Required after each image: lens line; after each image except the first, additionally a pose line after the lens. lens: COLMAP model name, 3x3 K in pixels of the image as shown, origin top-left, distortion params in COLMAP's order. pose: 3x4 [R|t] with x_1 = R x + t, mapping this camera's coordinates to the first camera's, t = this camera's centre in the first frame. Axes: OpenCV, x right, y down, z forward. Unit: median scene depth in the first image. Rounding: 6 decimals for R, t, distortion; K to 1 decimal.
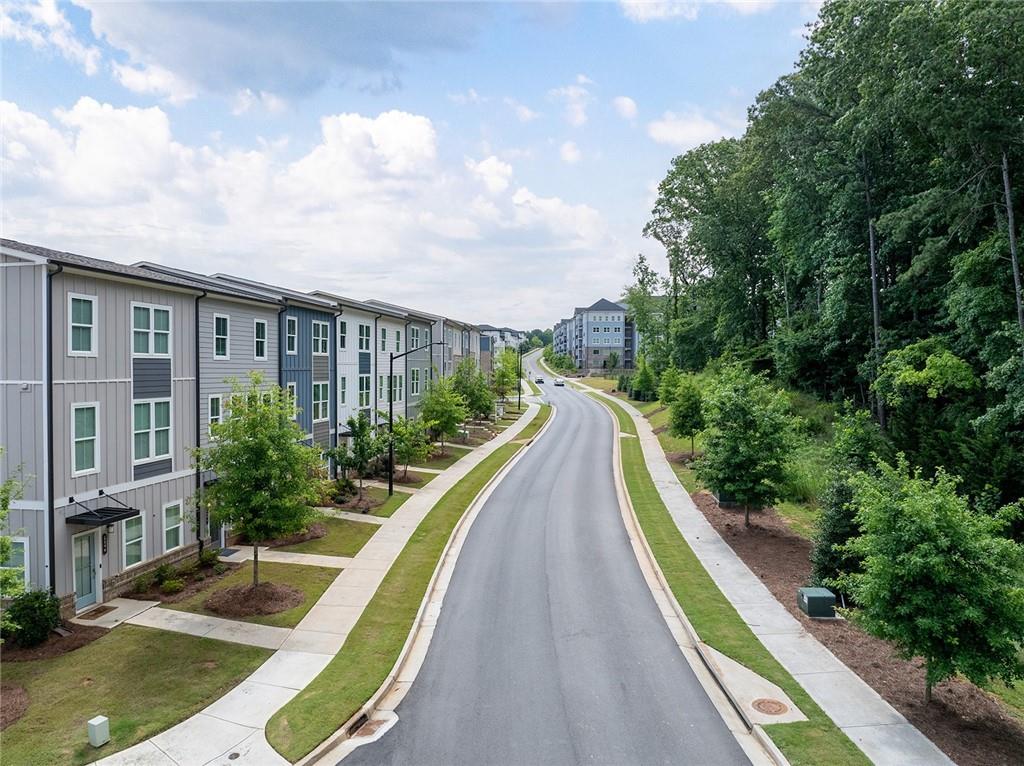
lens RADIAL K [[743.5, 0, 508.1], [0, 743.5, 378.0], [0, 0, 1]] dist [-0.024720, -0.003497]
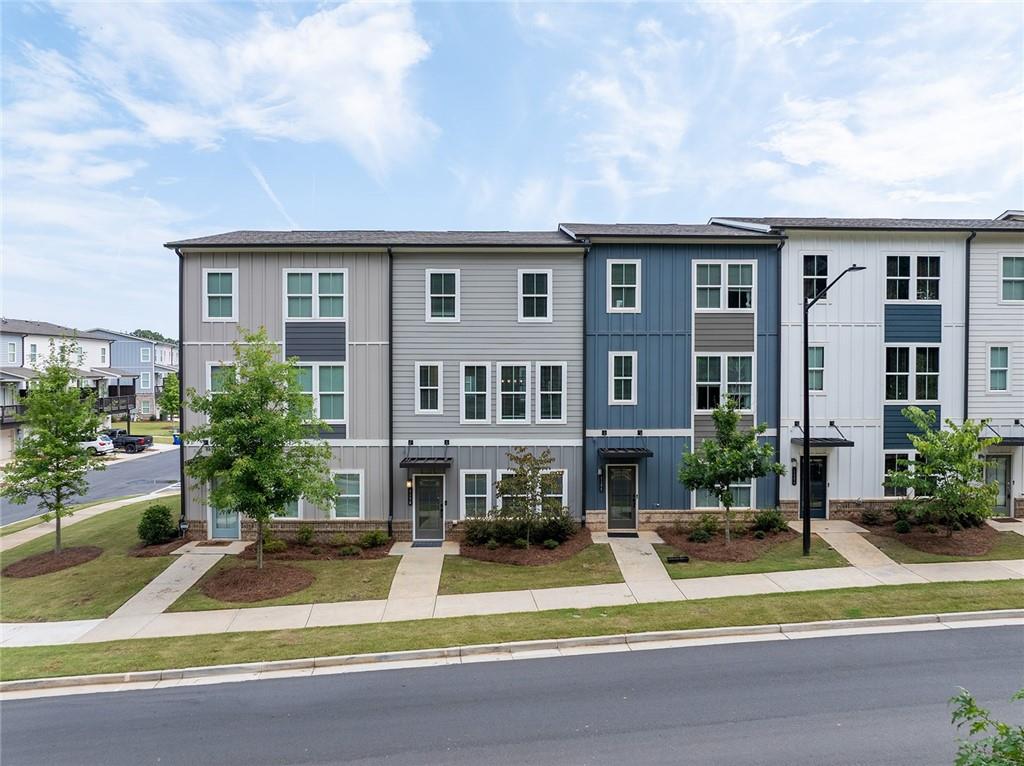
lens RADIAL K [[743.5, 0, 508.1], [0, 743.5, 378.0], [0, 0, 1]] dist [-0.024720, -0.003497]
pose [[0.153482, 0.024165, -0.987856, 0.532948], [-0.013228, 0.999662, 0.022399, 0.022349], [0.988063, 0.009630, 0.153749, 1.043123]]
